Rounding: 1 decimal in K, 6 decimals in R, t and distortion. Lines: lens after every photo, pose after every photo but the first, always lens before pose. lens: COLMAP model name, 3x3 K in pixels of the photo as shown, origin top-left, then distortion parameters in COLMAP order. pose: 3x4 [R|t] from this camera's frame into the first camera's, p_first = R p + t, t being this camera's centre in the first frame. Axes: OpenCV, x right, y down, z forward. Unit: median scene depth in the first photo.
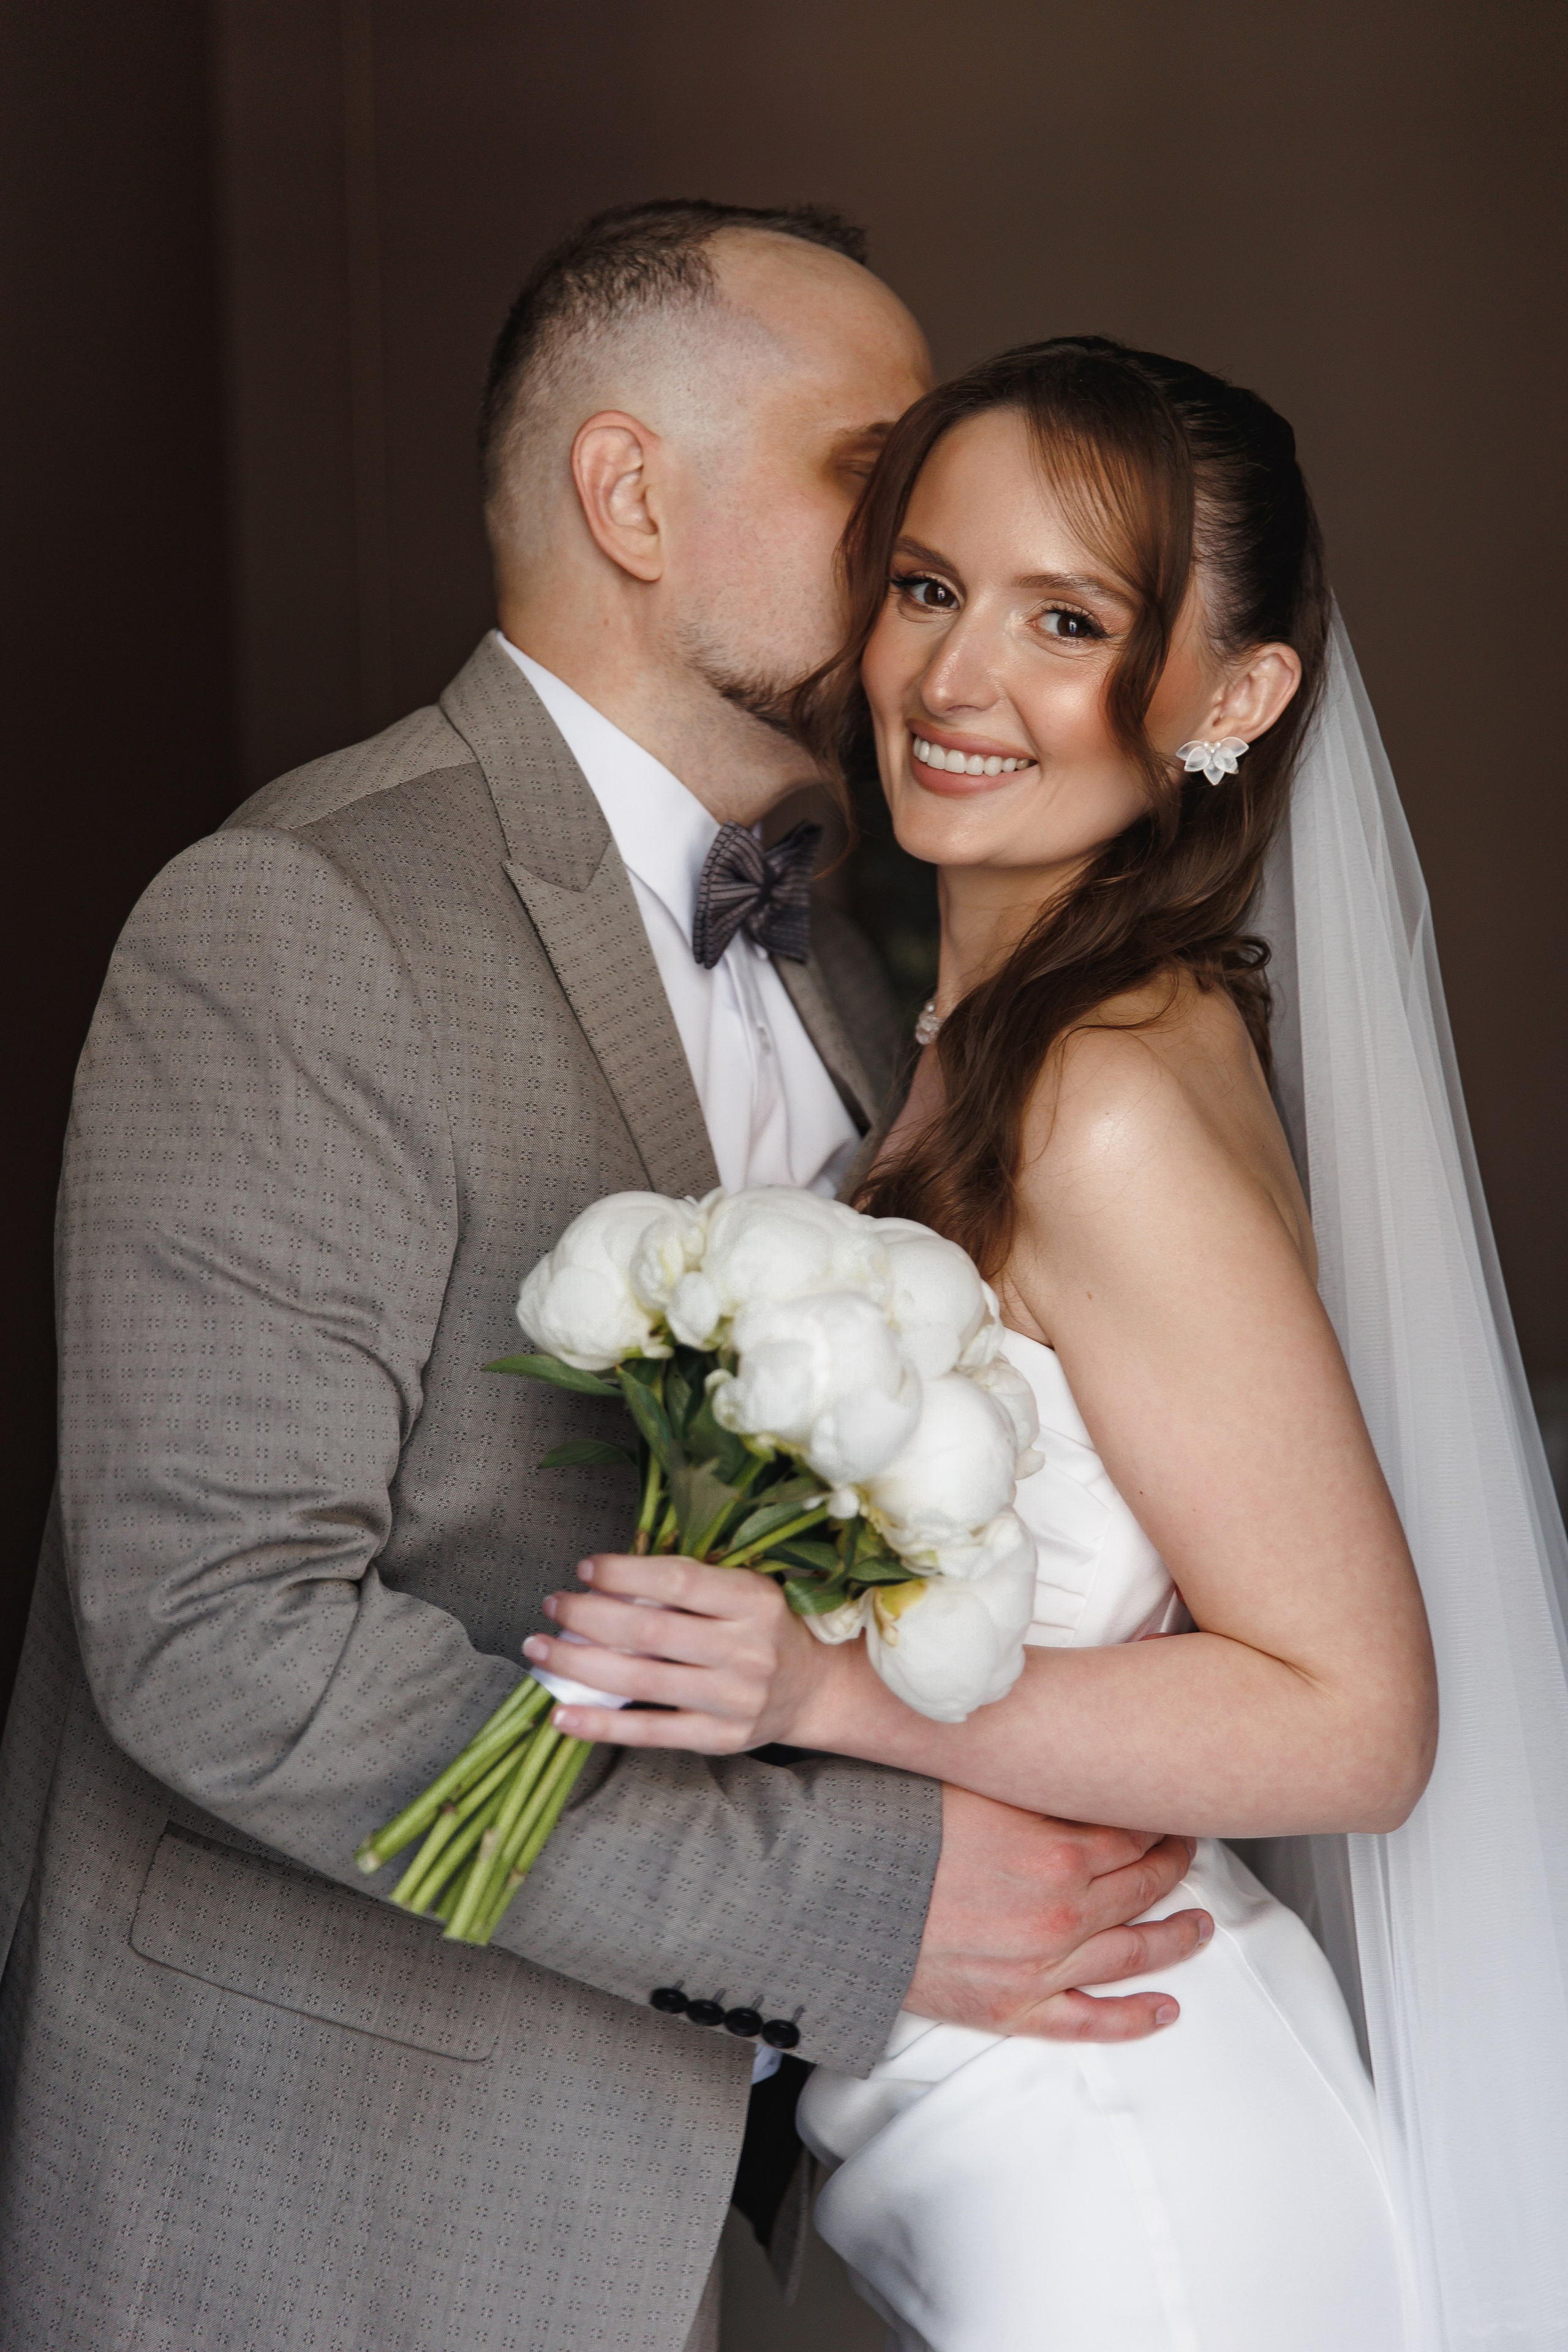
lens RADIAL K [[4651.8, 0, 784.0], [0, 4651.8, 1176.0], [0, 0, 1]] dist [-0.024644, -0.220385]
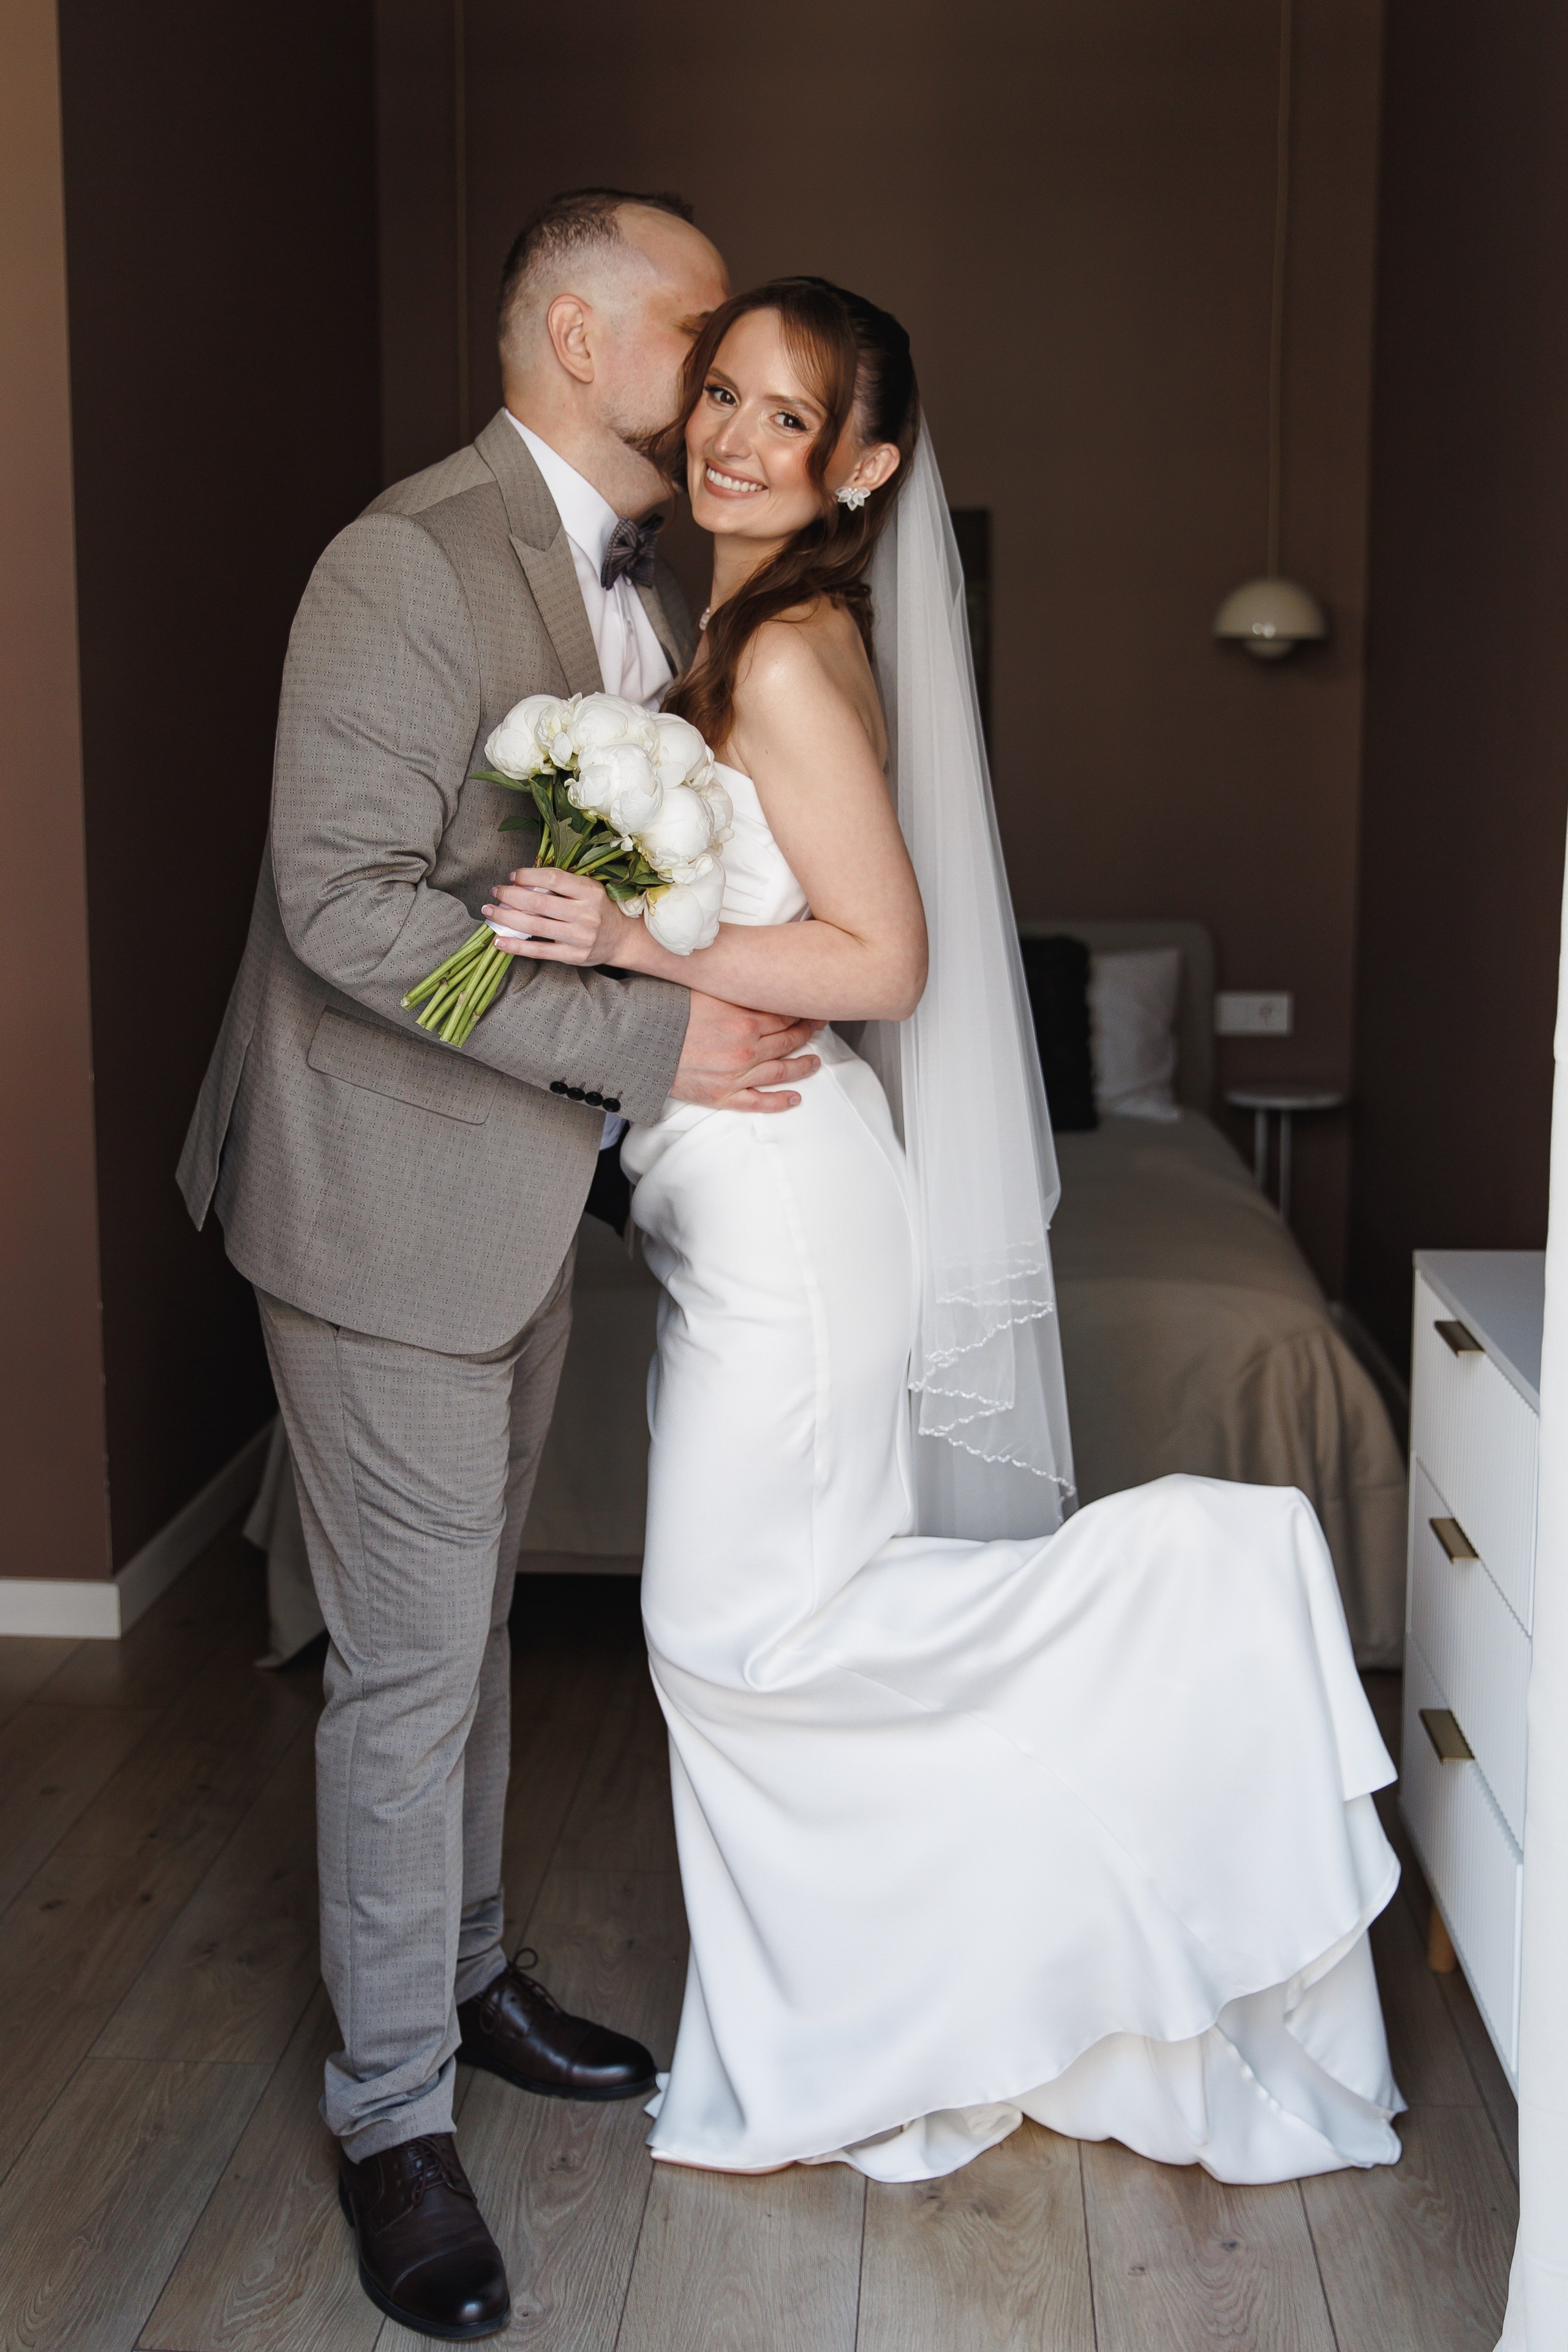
lens RADIAL K [[3057.2, 0, 784.0], [0, 3057.2, 1176.0], [0, 0, 1]] dist [0.023725, 0.014189]
pose [[0.999096, 0.036577, -0.021647, 0.107559], [-0.033165, 0.989429, 0.141175, 0.018221], [0.026582, -0.140330, 0.989748, -0.368058]]
